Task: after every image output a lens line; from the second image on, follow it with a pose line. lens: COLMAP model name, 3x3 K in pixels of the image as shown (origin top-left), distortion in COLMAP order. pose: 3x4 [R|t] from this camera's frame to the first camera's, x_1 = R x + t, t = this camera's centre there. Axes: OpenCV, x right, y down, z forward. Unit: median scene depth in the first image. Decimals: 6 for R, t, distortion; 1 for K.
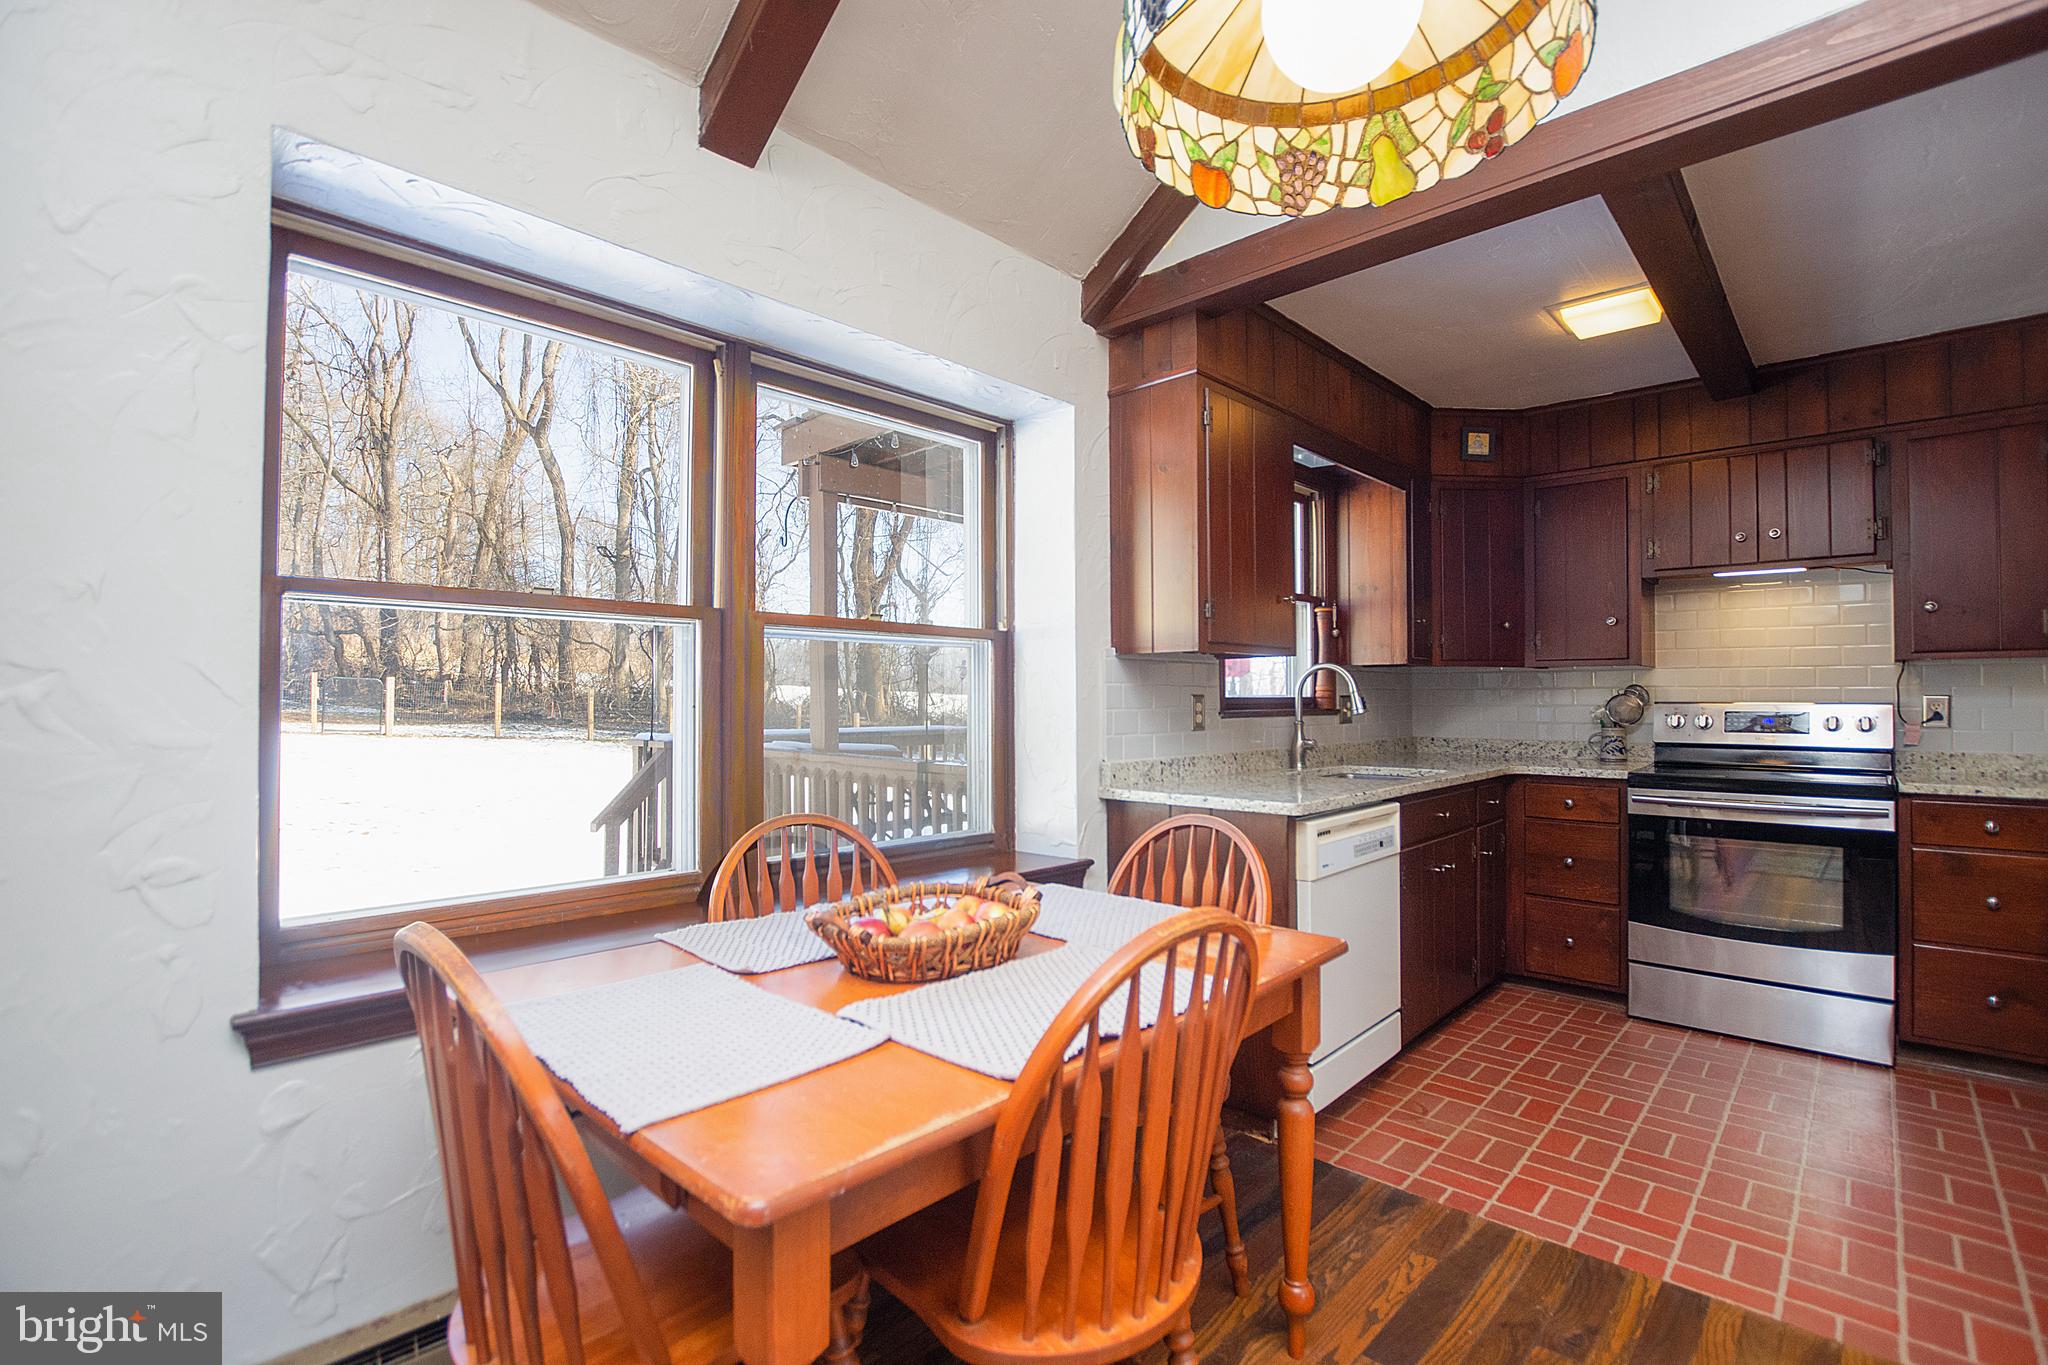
lens RADIAL K [[934.8, 0, 1078.2], [0, 934.8, 685.6], [0, 0, 1]] dist [-0.010202, -0.000649]
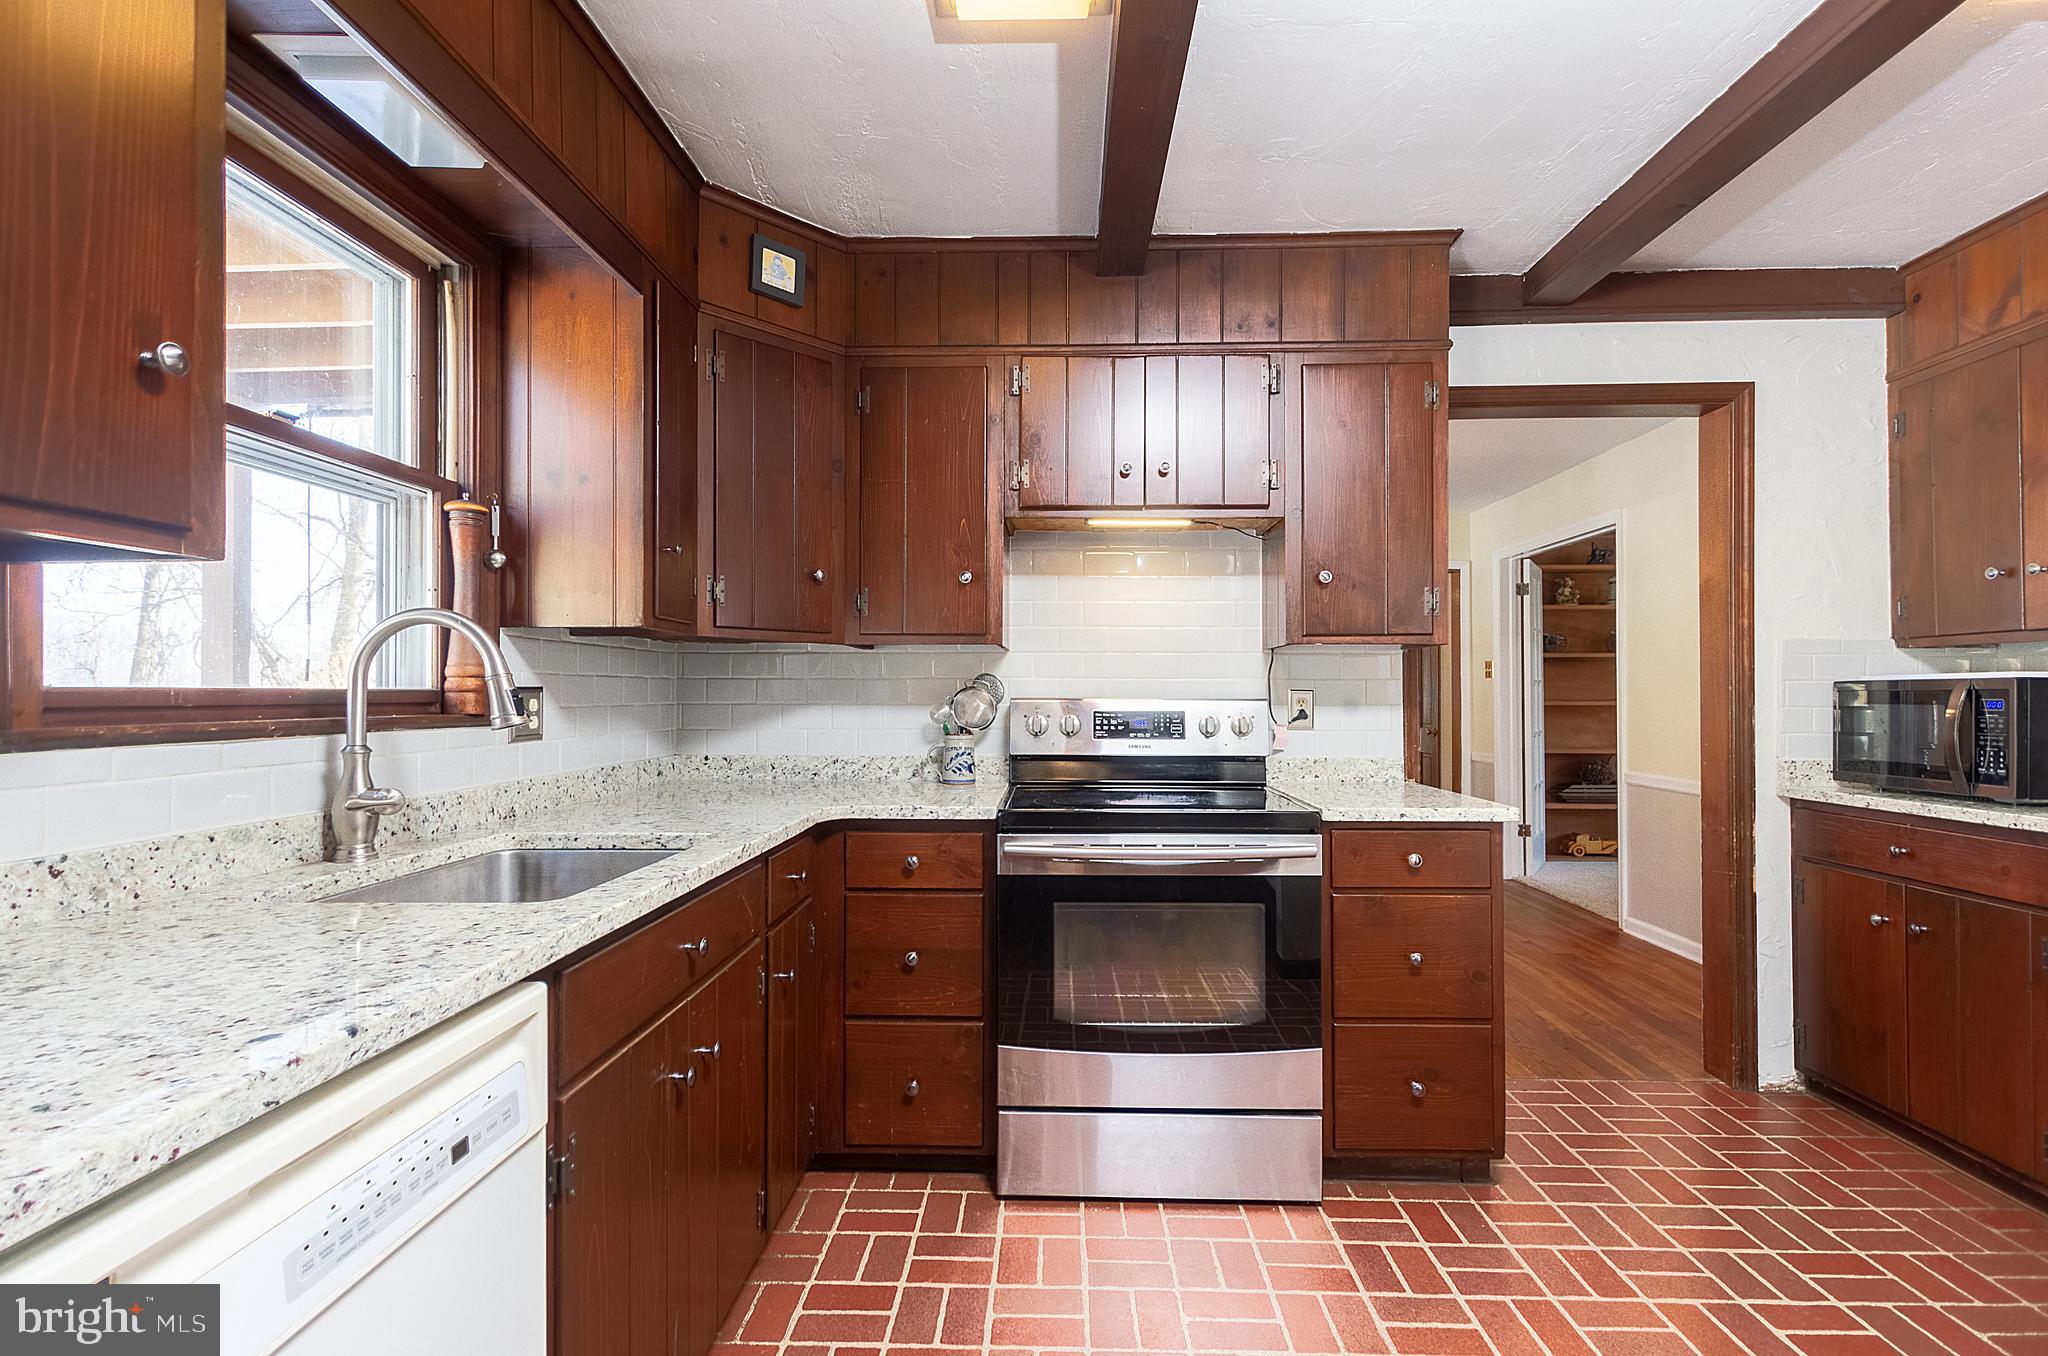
lens RADIAL K [[934.8, 0, 1034.2], [0, 934.8, 685.5], [0, 0, 1]] dist [-0.010202, -0.000649]
pose [[0.785631, 0.006161, 0.618664, 0.215059], [-0.008411, 0.999964, 0.000722, 0.008082], [-0.618638, -0.005771, 0.785655, 0.483746]]
